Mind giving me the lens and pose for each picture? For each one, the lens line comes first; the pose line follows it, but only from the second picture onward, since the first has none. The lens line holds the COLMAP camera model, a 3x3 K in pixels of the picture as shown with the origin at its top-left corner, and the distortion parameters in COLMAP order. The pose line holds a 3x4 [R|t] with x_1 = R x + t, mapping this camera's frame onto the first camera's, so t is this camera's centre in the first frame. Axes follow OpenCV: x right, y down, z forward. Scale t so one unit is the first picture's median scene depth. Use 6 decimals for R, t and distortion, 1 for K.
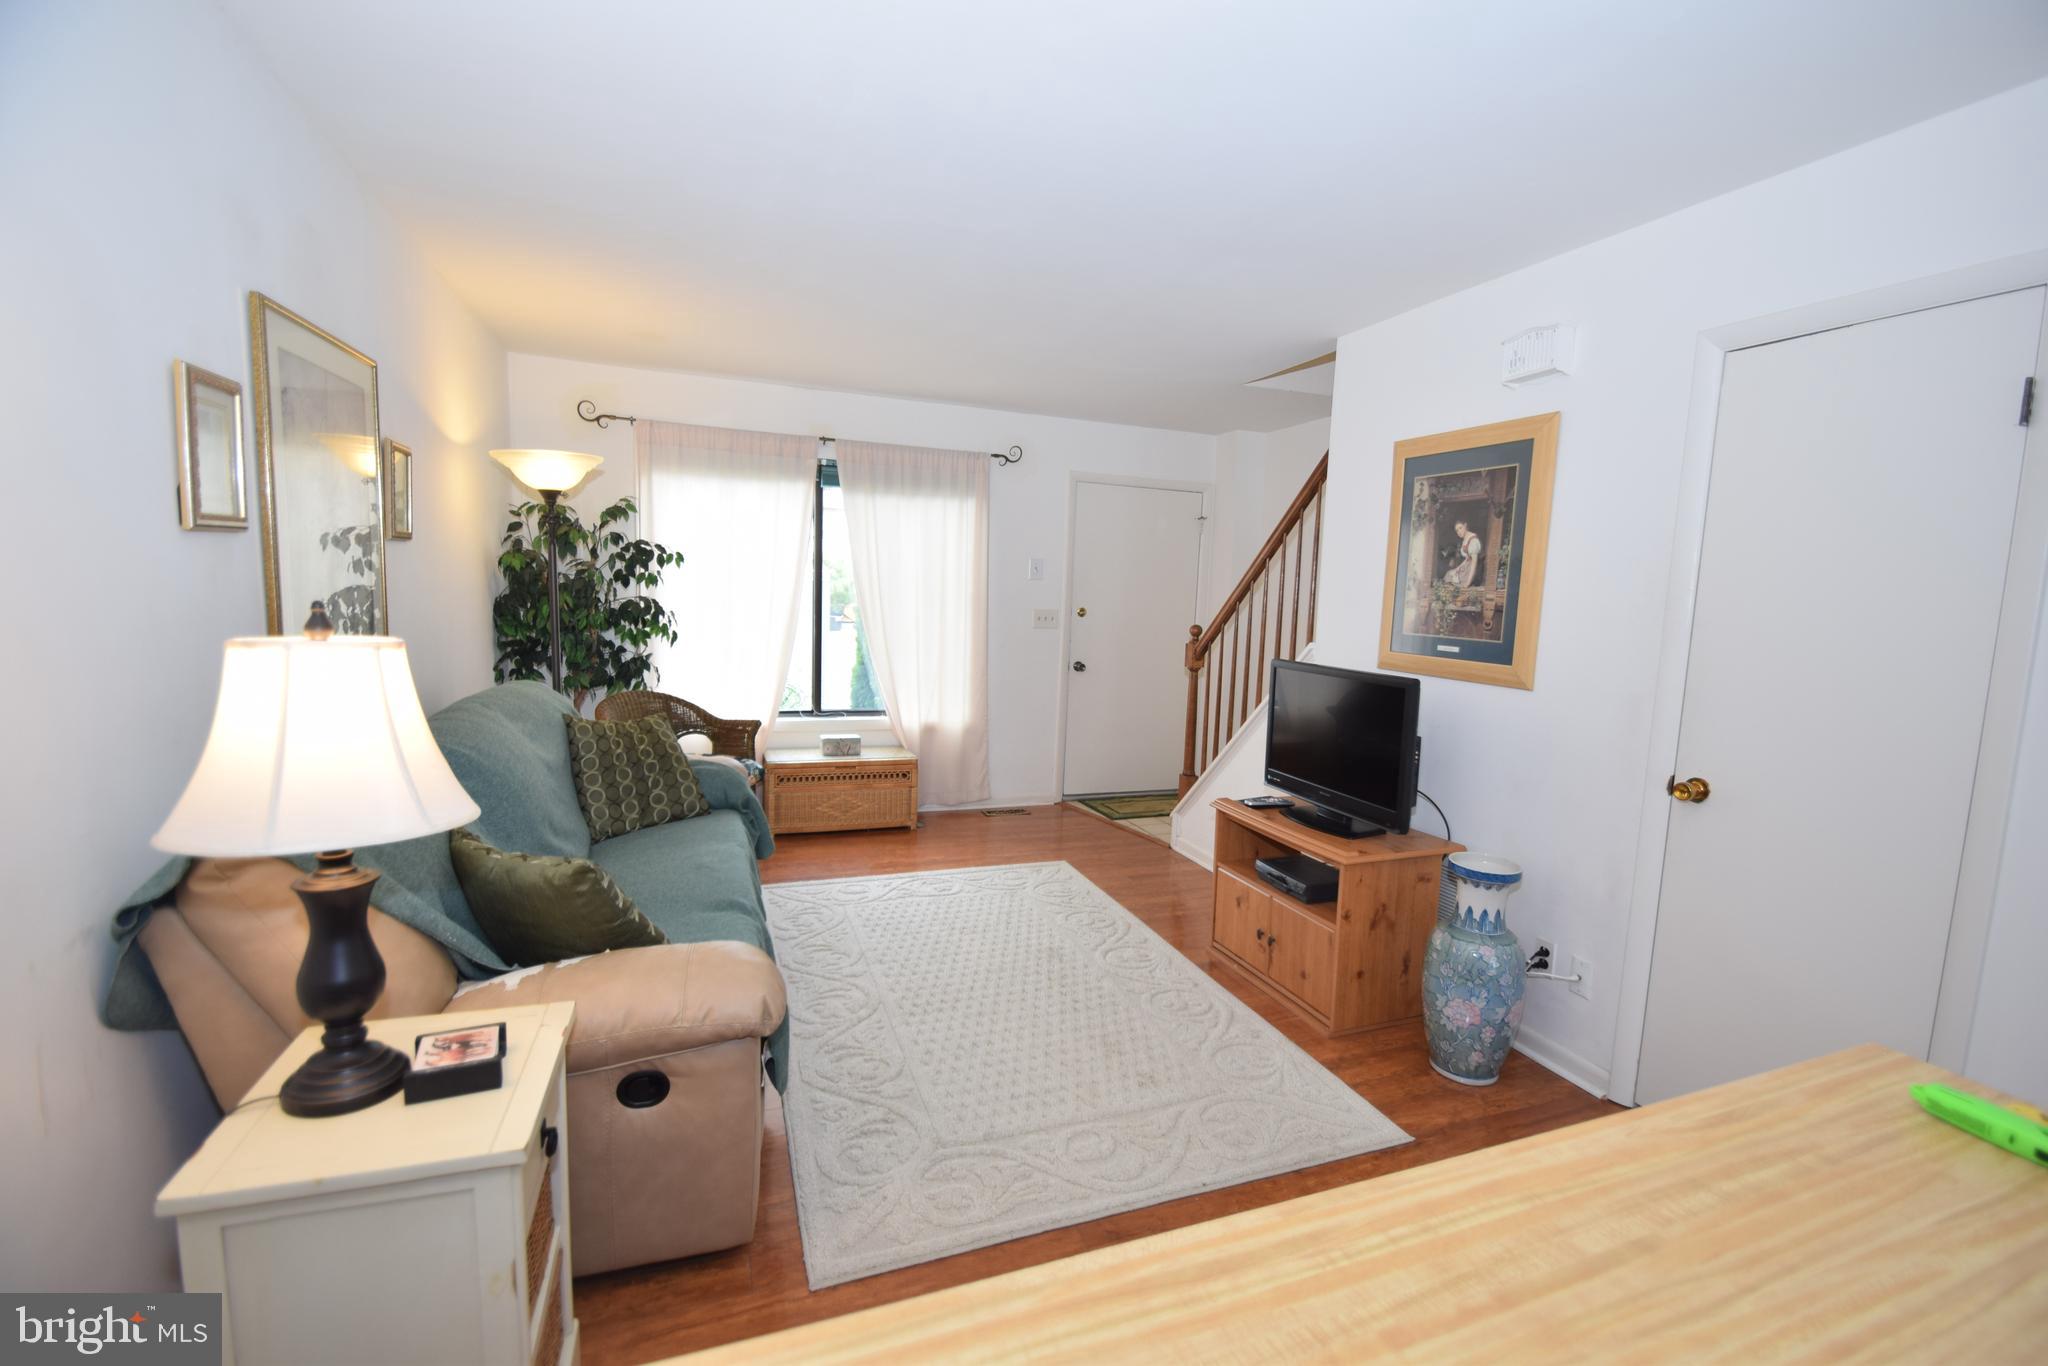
lens RADIAL K [[901.5, 0, 1062.8], [0, 901.5, 682.6], [0, 0, 1]] dist [0.005474, -0.011853]
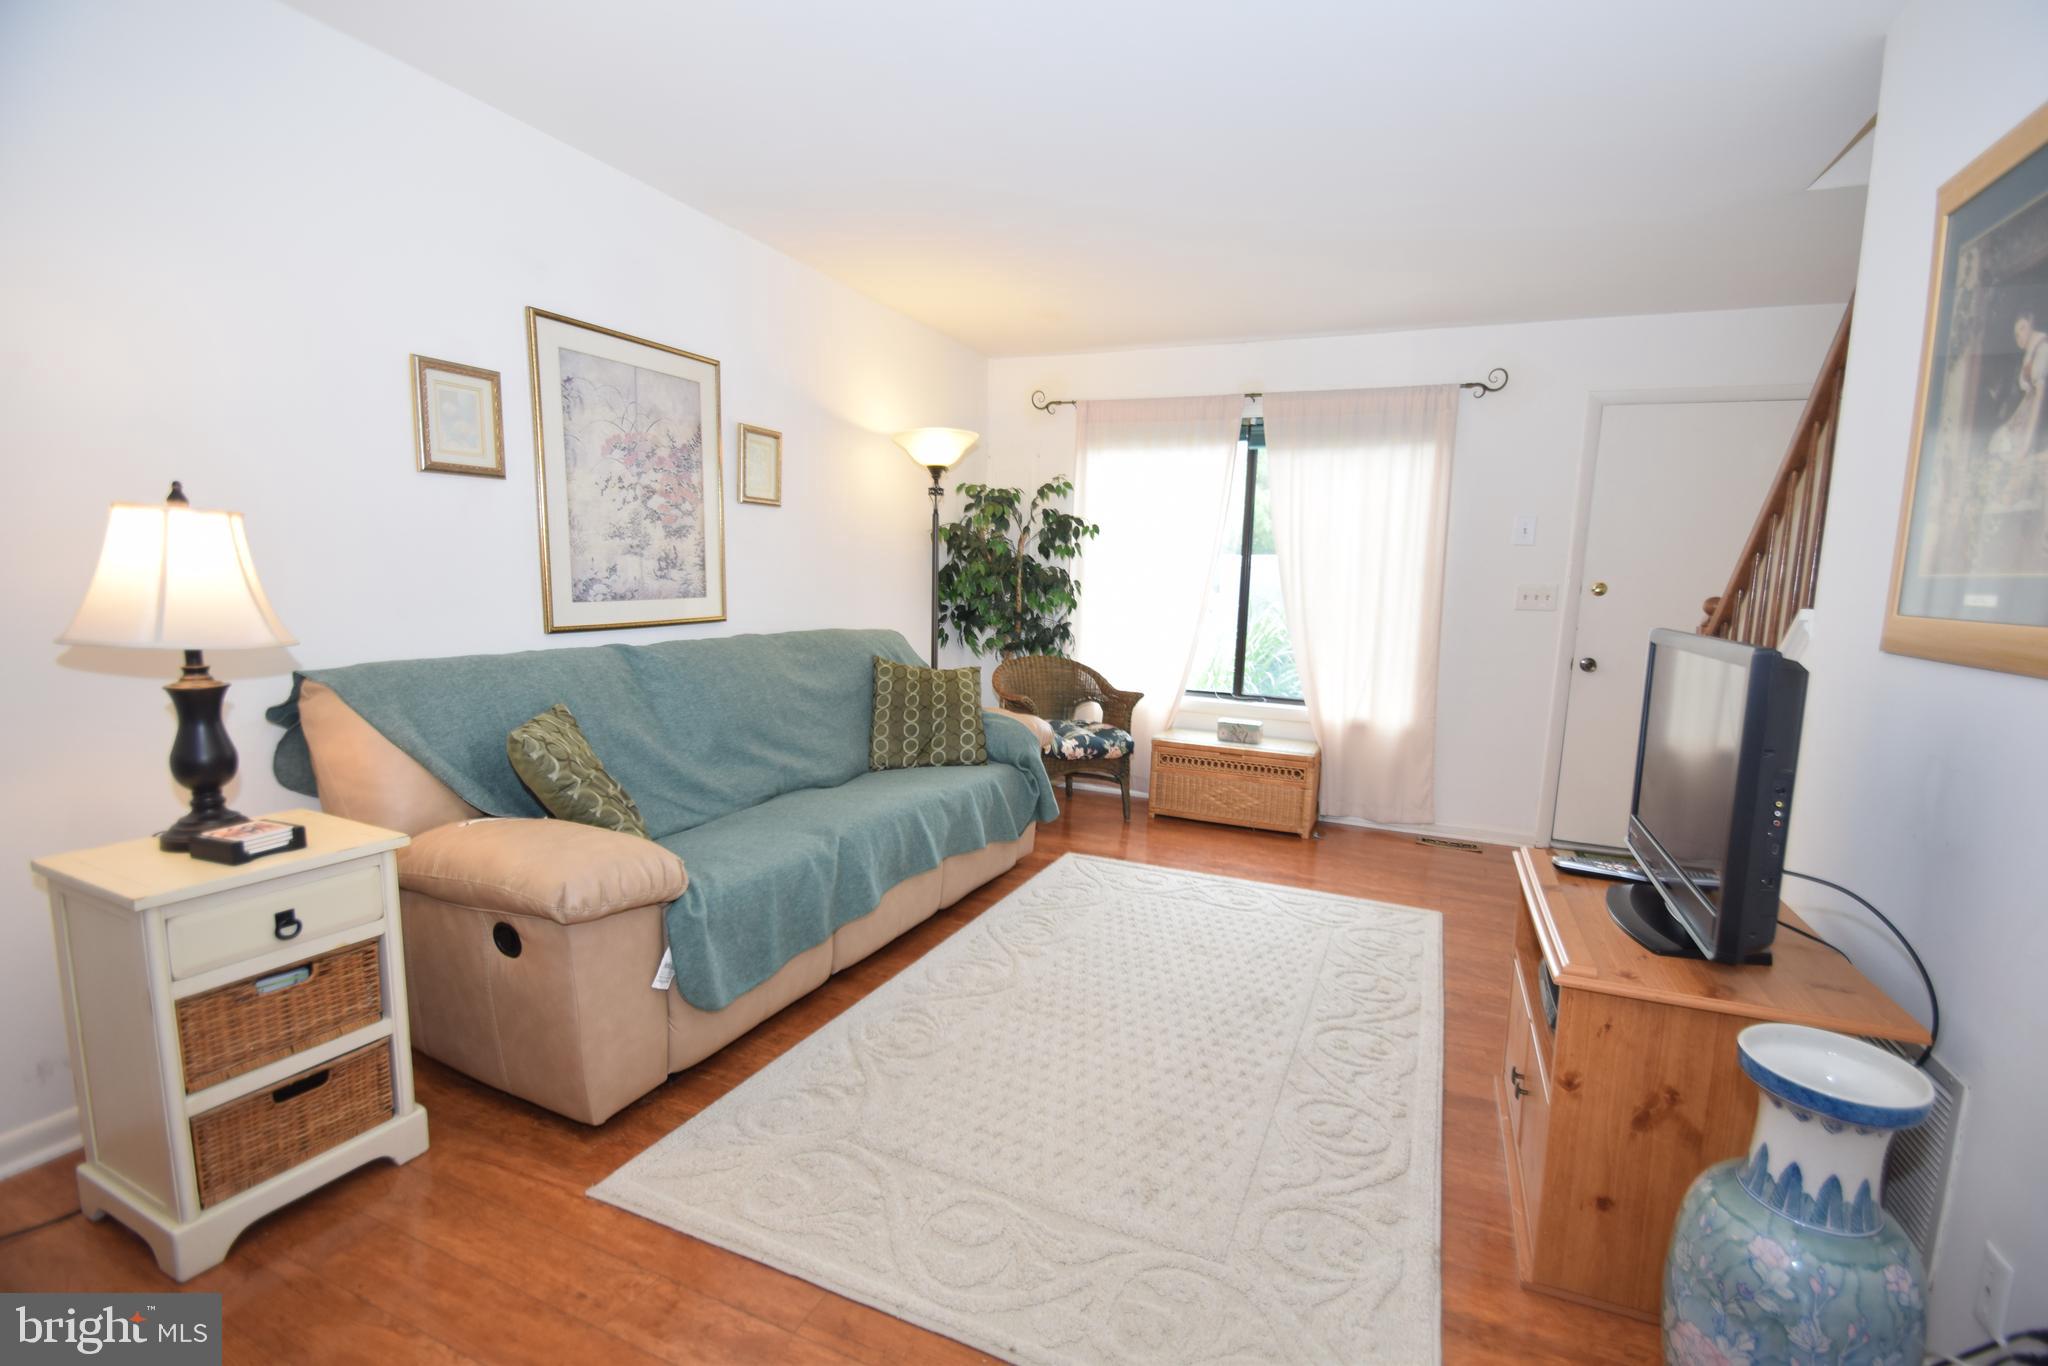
lens RADIAL K [[901.5, 0, 1023.9], [0, 901.5, 687.5], [0, 0, 1]] dist [0.005474, -0.011853]
pose [[0.711005, 0.075076, -0.699168, 0.252138], [-0.078808, 0.996528, 0.026865, 0.019890], [0.698757, 0.035999, 0.714453, 0.215901]]
